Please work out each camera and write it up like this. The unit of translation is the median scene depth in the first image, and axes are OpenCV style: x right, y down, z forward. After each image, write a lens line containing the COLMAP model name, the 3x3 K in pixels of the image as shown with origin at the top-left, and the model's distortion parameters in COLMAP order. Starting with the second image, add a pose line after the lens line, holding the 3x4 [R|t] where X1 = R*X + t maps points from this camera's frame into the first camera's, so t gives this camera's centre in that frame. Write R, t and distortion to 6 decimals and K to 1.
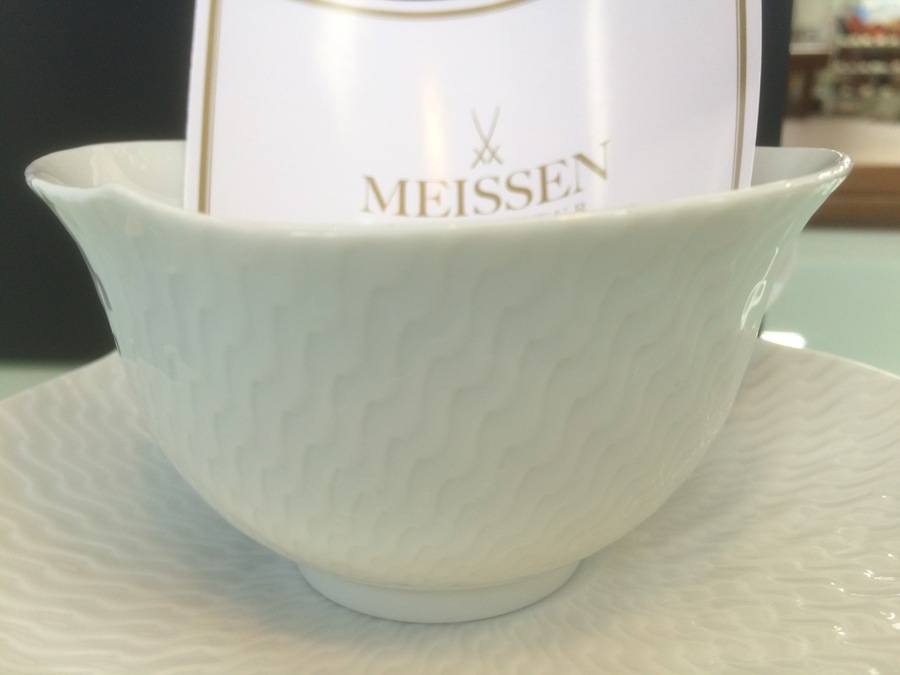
lens RADIAL K [[794.4, 0, 450.0], [0, 794.4, 337.5], [0, 0, 1]] dist [0.012566, -0.010648]
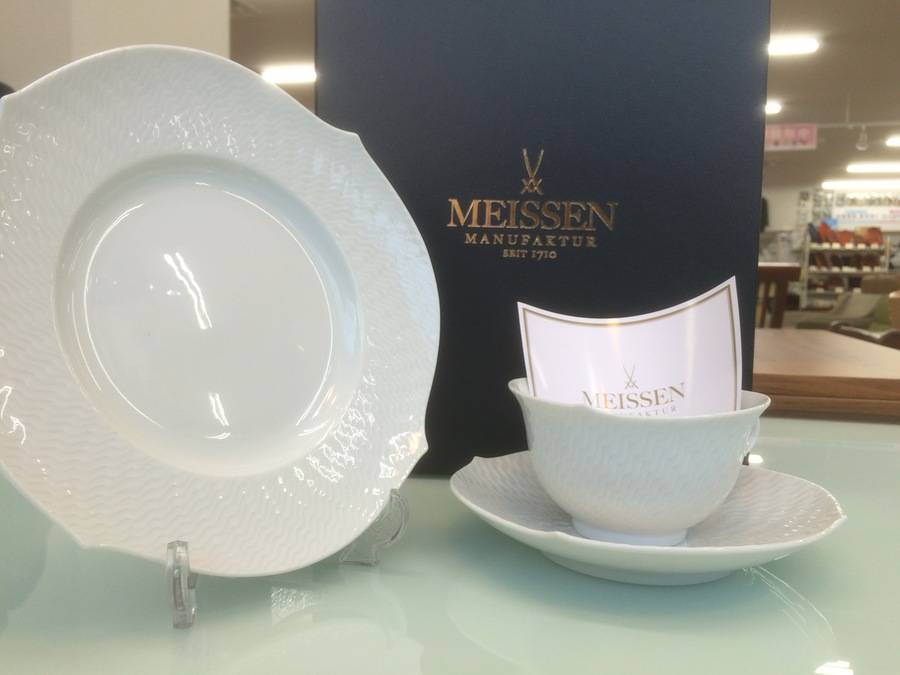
lens RADIAL K [[794.4, 0, 450.0], [0, 794.4, 337.5], [0, 0, 1]] dist [0.012566, -0.010648]
pose [[0.999096, 0.041211, 0.010453, -0.550486], [-0.037981, 0.975611, -0.216195, 0.182474], [-0.019107, 0.215603, 0.976294, -1.428655]]
